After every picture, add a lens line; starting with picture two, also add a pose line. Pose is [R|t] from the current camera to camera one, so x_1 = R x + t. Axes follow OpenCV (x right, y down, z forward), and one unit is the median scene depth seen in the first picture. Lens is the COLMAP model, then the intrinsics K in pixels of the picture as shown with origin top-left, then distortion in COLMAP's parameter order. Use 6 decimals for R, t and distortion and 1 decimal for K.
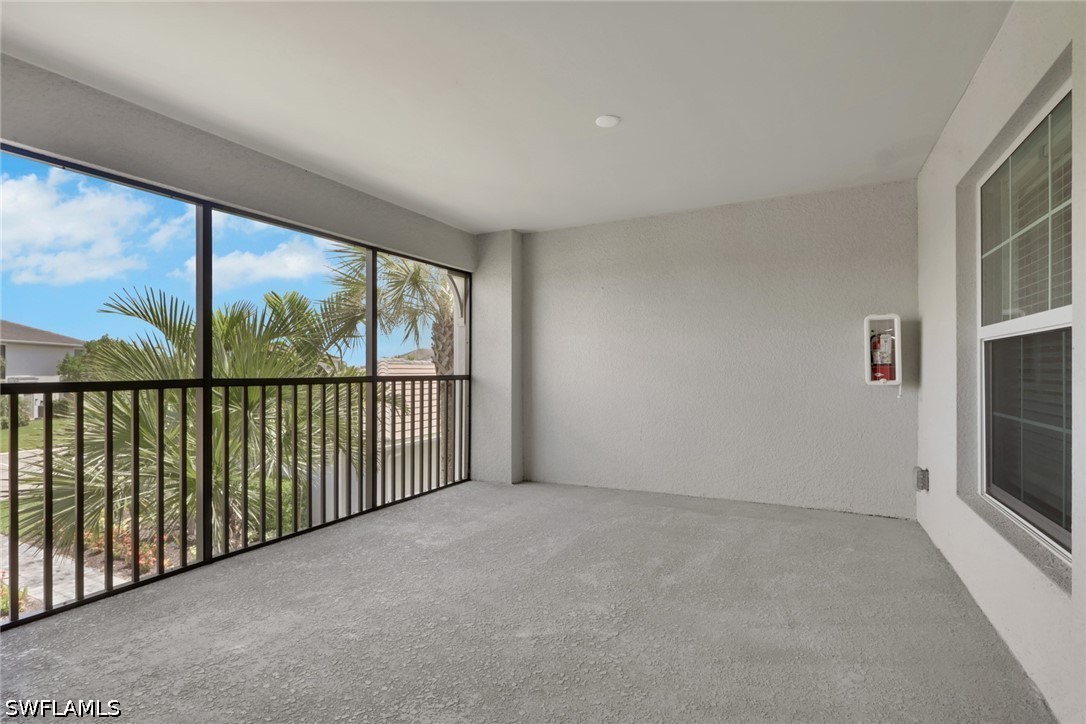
lens RADIAL K [[533.0, 0, 546.7], [0, 533.0, 364.6], [0, 0, 1]] dist [0.001845, -0.000164]
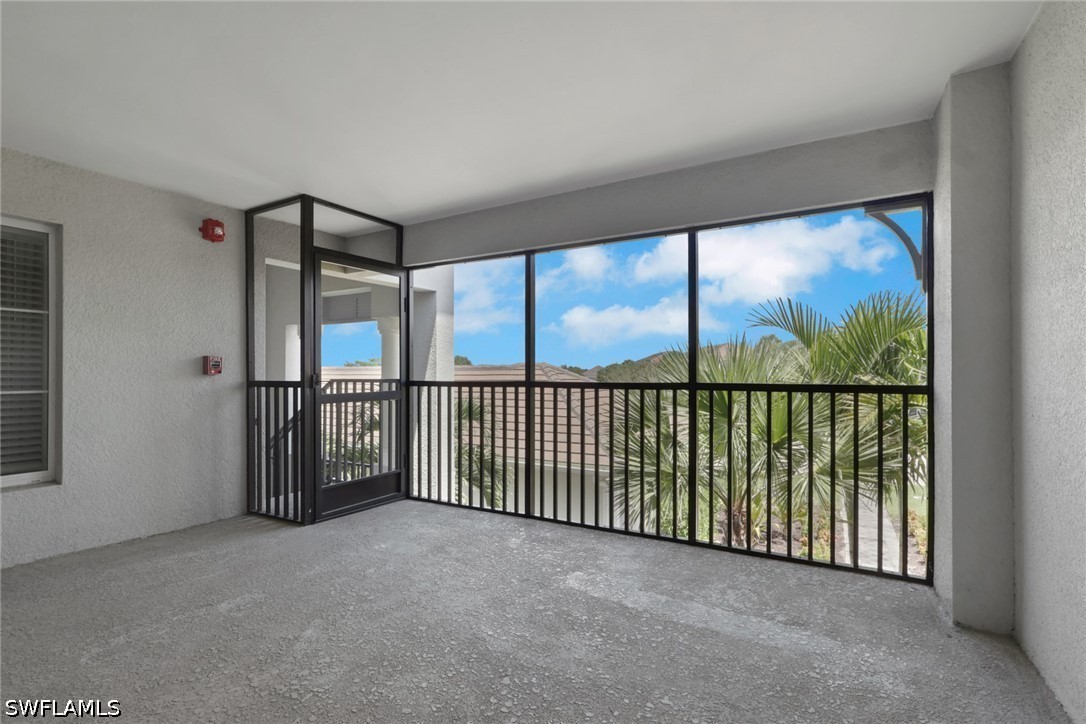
lens RADIAL K [[533.0, 0, 544.9], [0, 533.0, 365.9], [0, 0, 1]] dist [0.001845, -0.000164]
pose [[-0.071618, -0.010403, -0.997378, 0.644309], [0.009256, 0.999896, -0.011094, 0.003190], [0.997389, -0.010027, -0.071514, 1.030478]]
